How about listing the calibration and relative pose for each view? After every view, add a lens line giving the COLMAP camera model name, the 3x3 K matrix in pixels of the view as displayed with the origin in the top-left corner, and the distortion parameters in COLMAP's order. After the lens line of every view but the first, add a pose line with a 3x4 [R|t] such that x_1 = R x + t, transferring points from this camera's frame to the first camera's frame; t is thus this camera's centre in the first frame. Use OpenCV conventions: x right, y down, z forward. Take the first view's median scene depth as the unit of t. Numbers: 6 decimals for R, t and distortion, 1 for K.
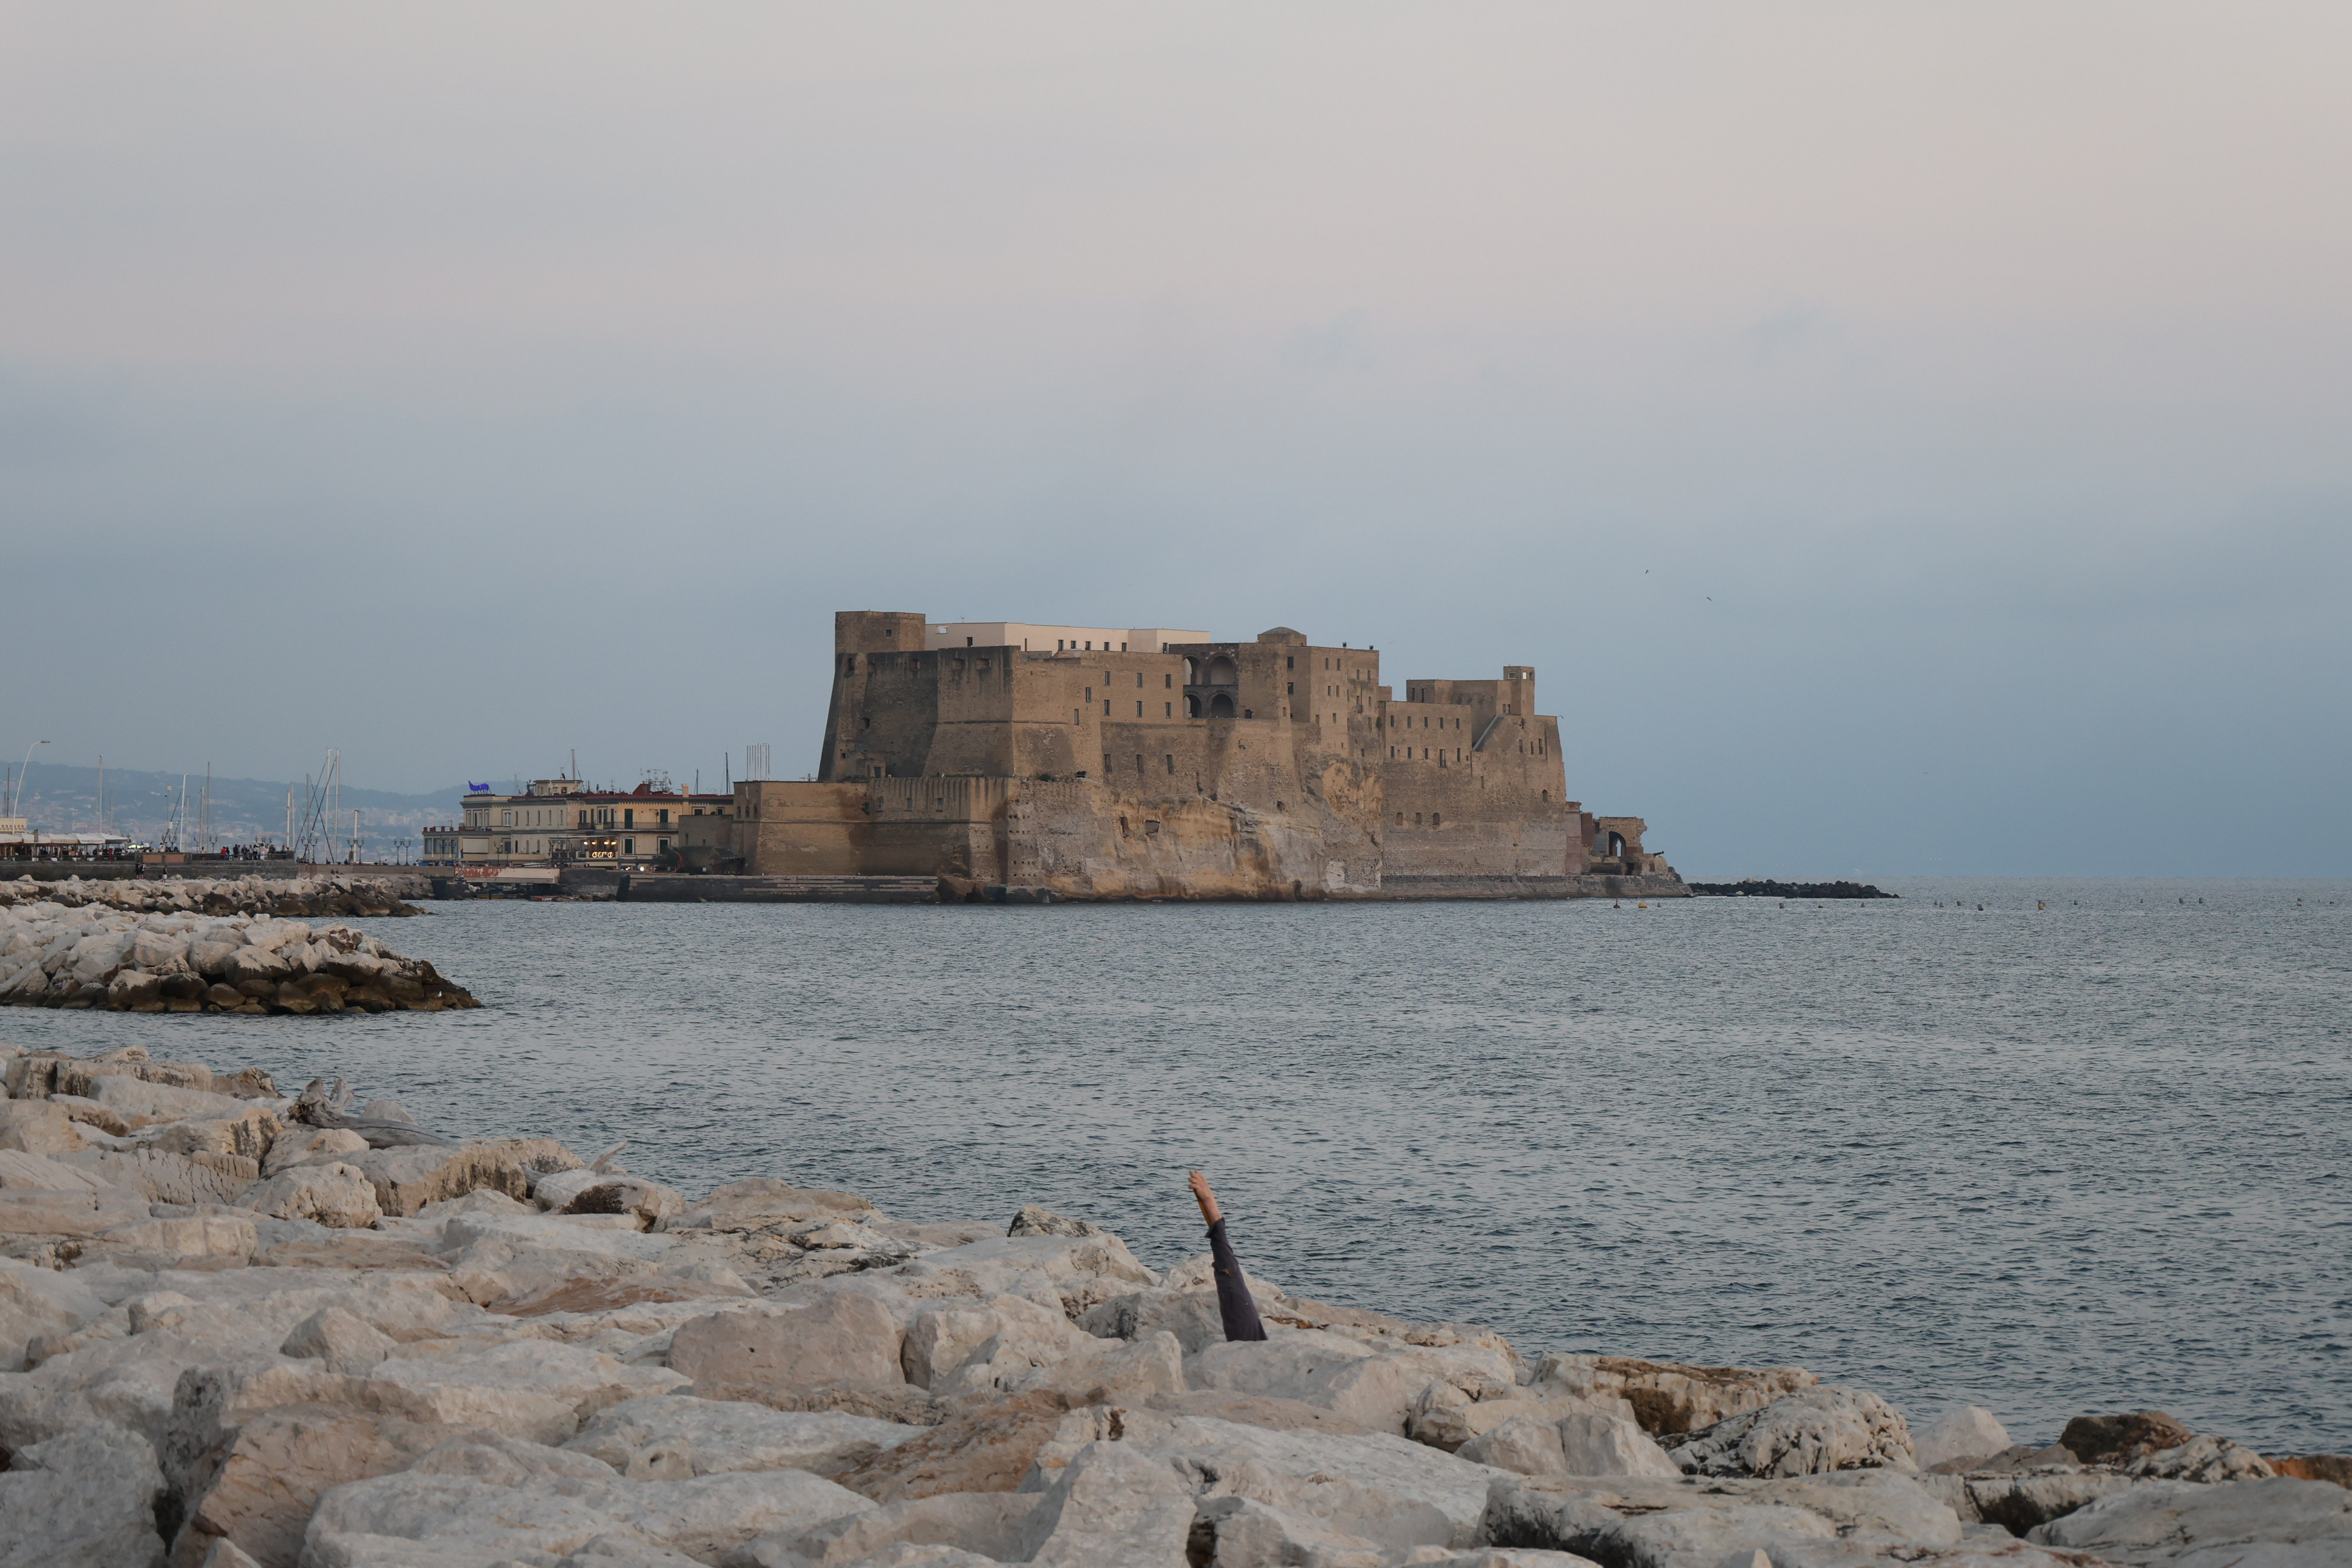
lens RADIAL K [[6590.7, 0, 1176.0], [0, 6590.7, 784.0], [0, 0, 1]] dist [-0.155497, -0.360628]
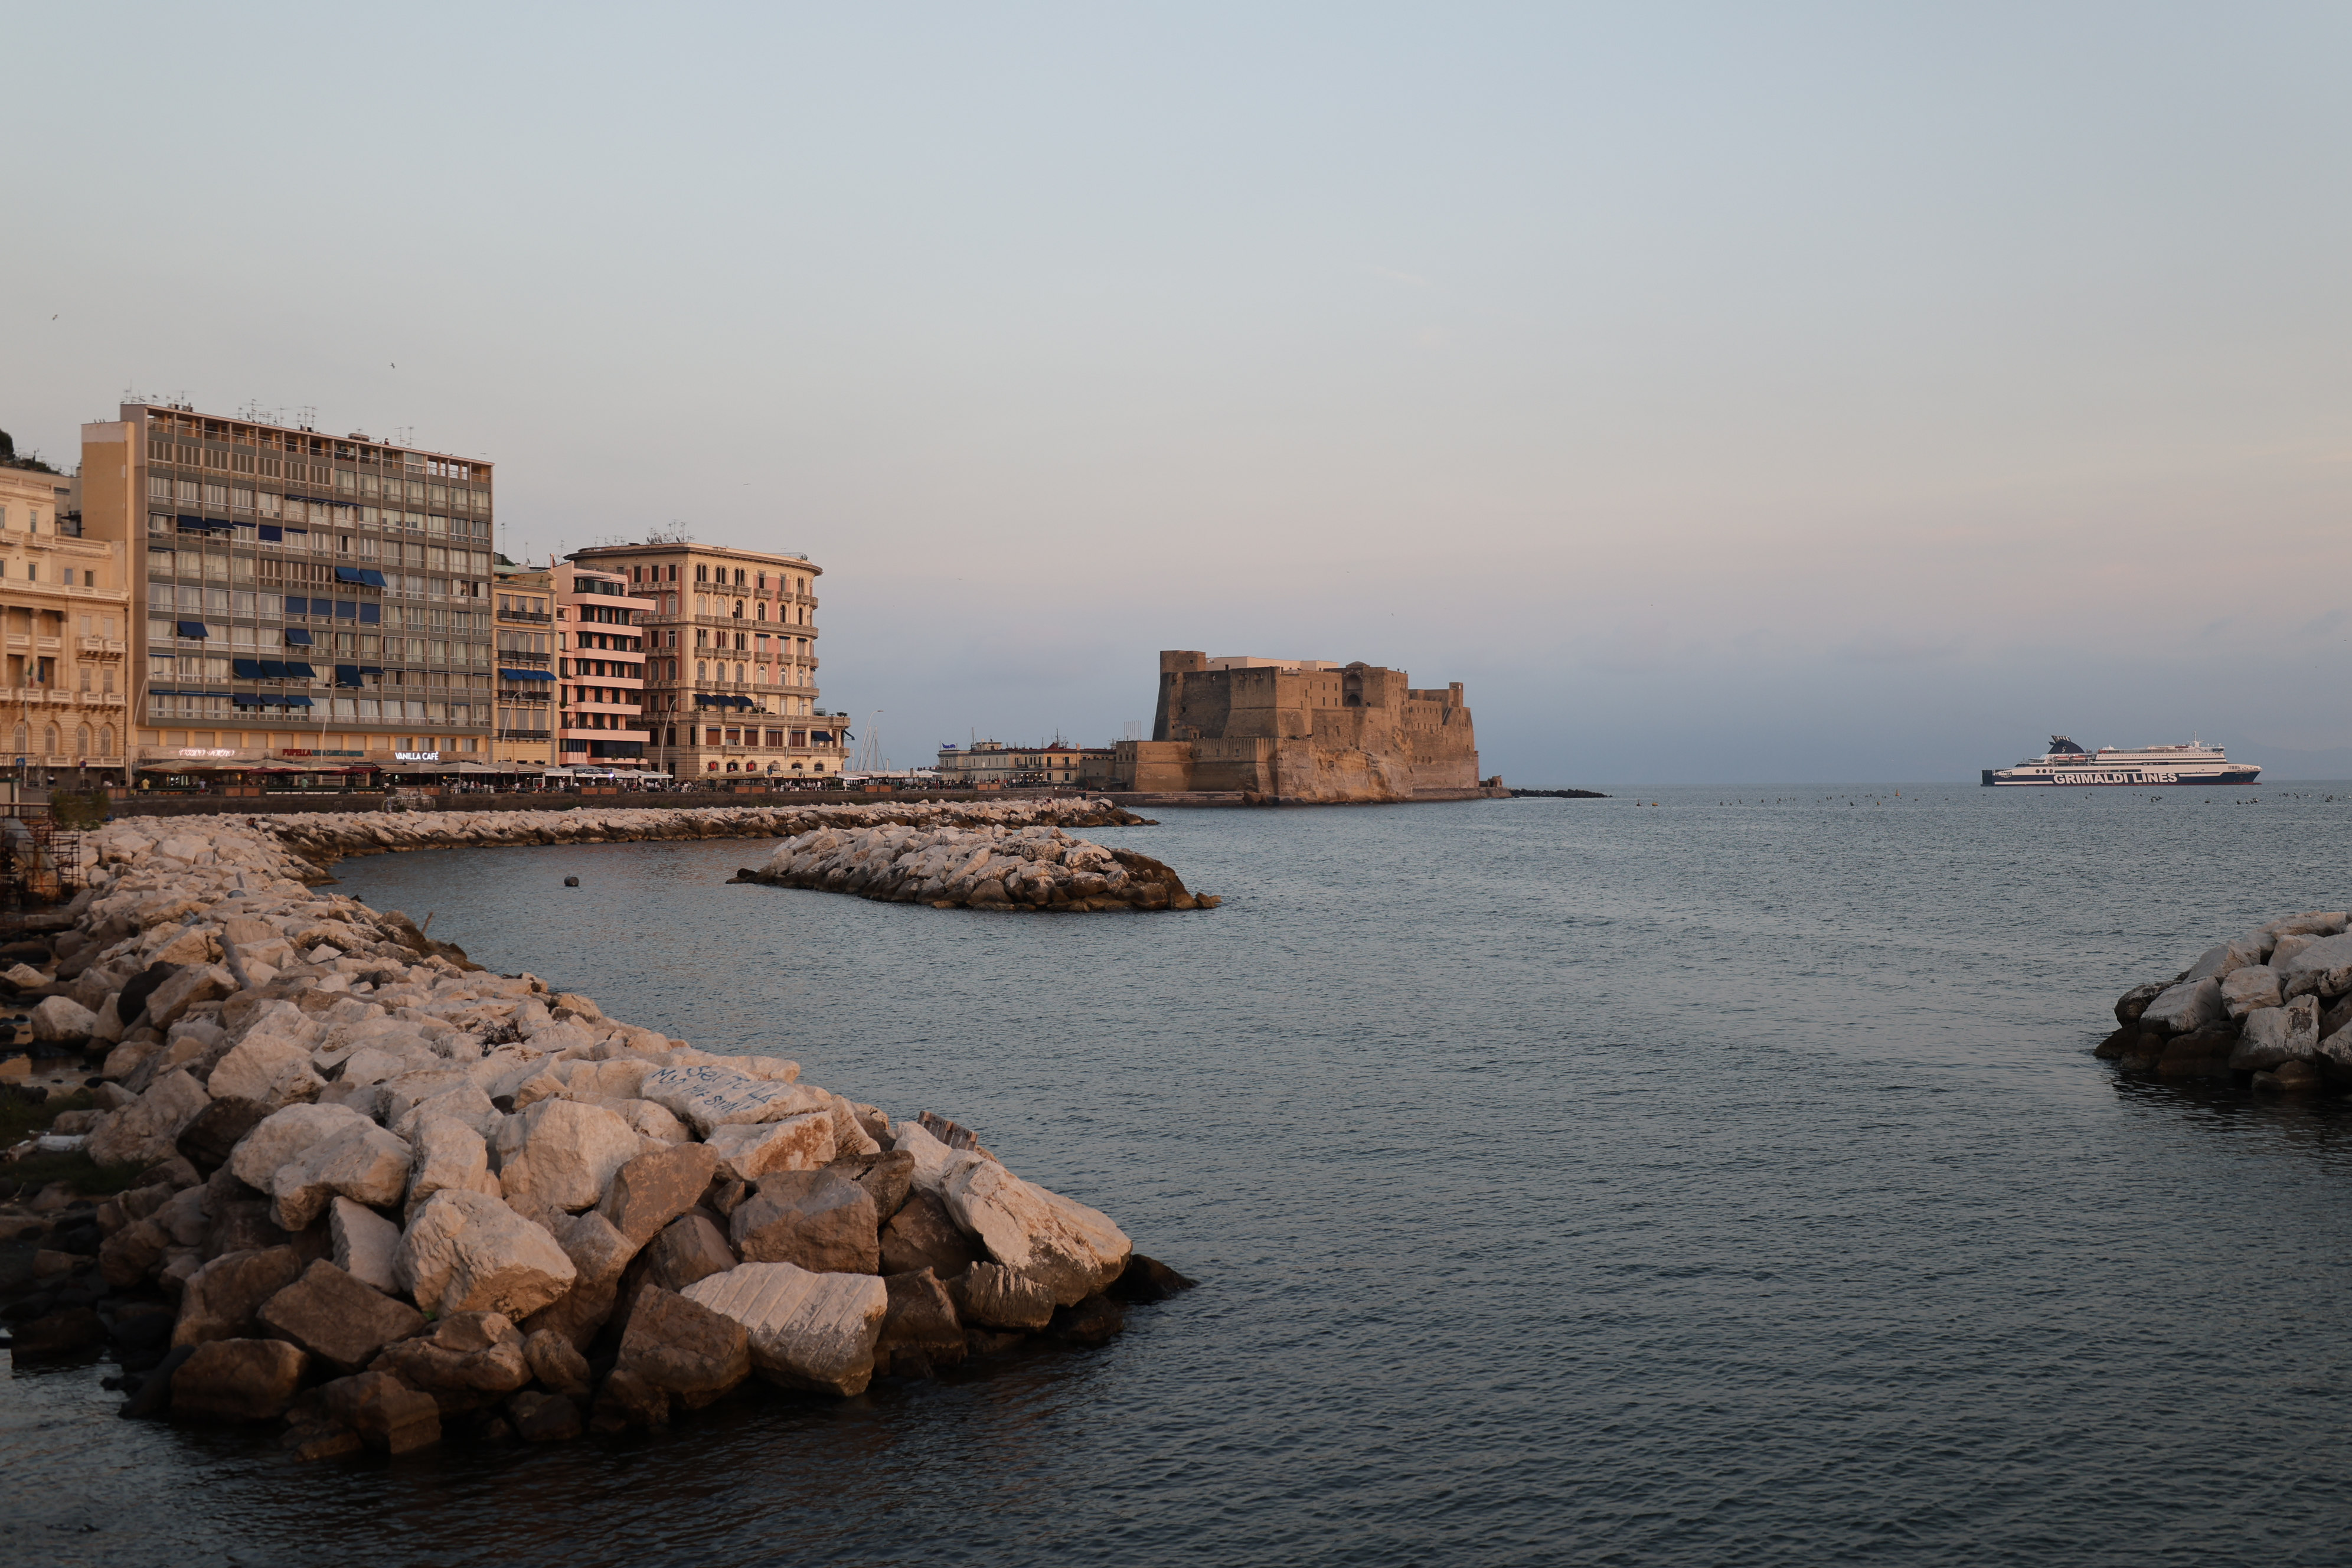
lens RADIAL K [[2544.9, 0, 1176.0], [0, 2544.9, 784.0], [0, 0, 1]] dist [0.009501, 0.012363]
pose [[0.997019, -0.007615, 0.076784, -0.103824], [0.006590, 0.999886, 0.013593, 0.001978], [-0.076879, -0.013046, 0.996955, 0.277695]]
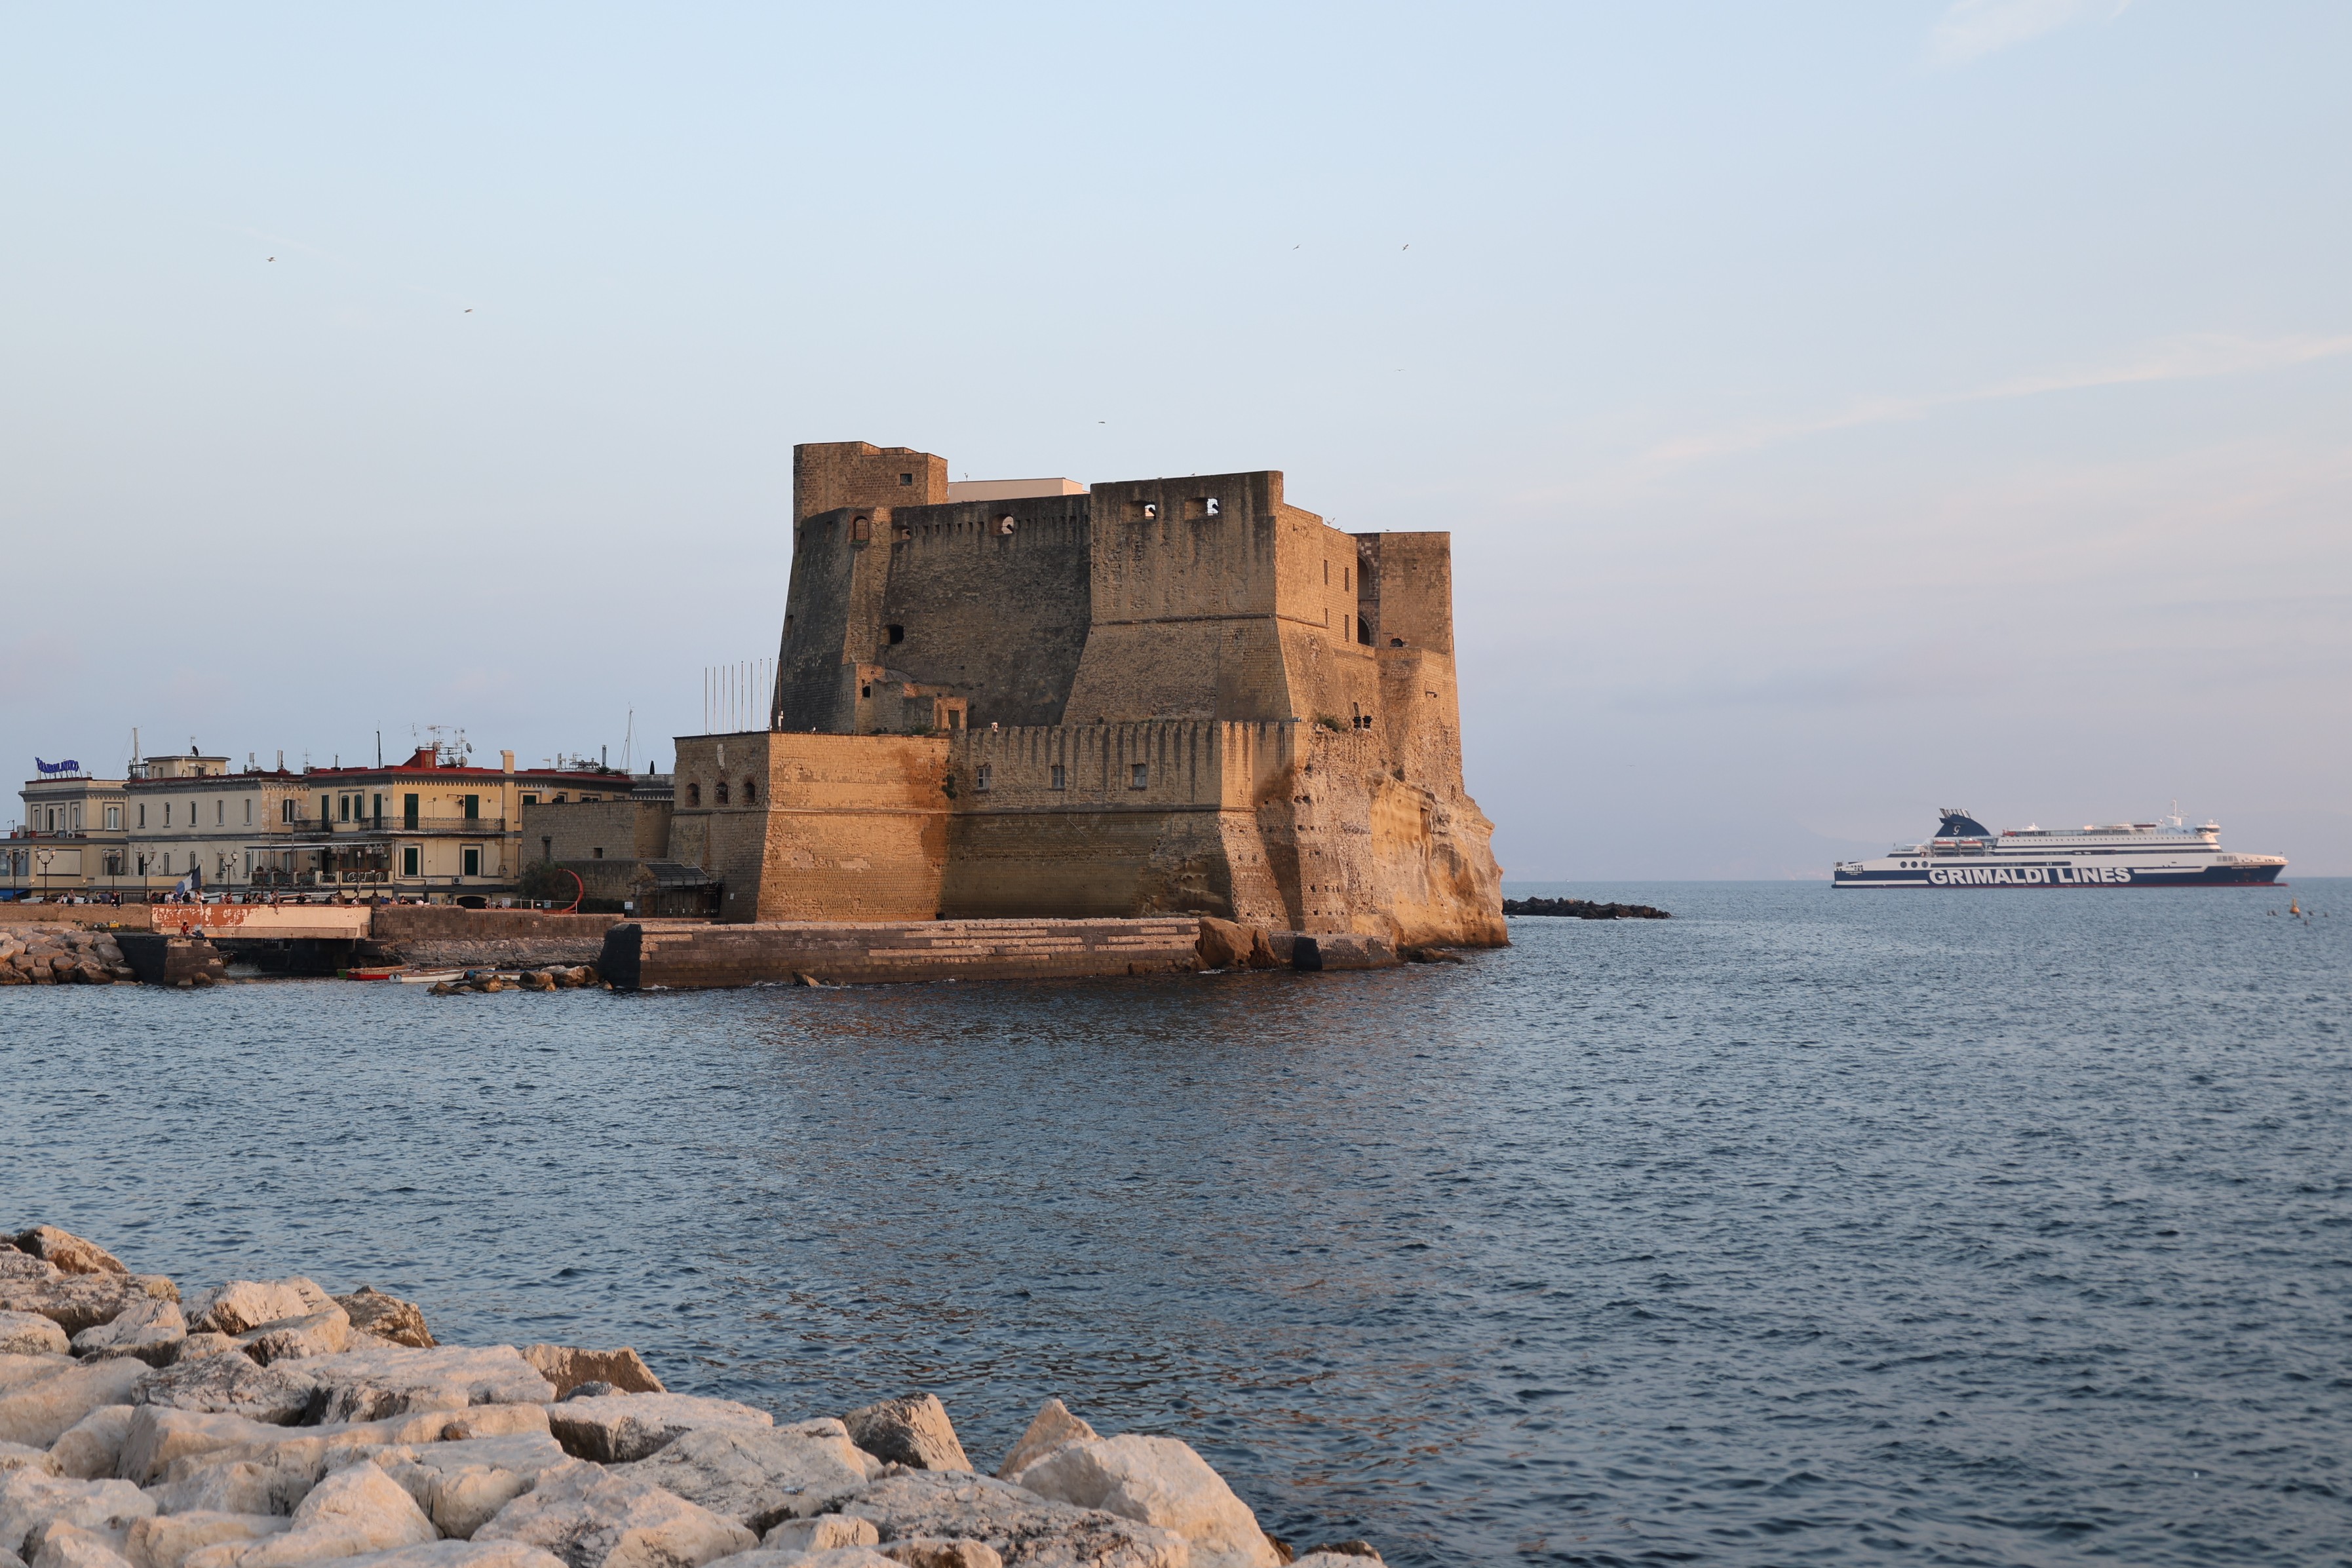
lens RADIAL K [[3366.8, 0, 1176.0], [0, 3366.8, 784.0], [0, 0, 1]] dist [-0.001791, -0.039335]
pose [[0.954262, 0.002753, 0.298958, -0.107264], [0.001647, 0.999894, -0.014467, 0.007230], [-0.298966, 0.014297, 0.954157, 0.720227]]
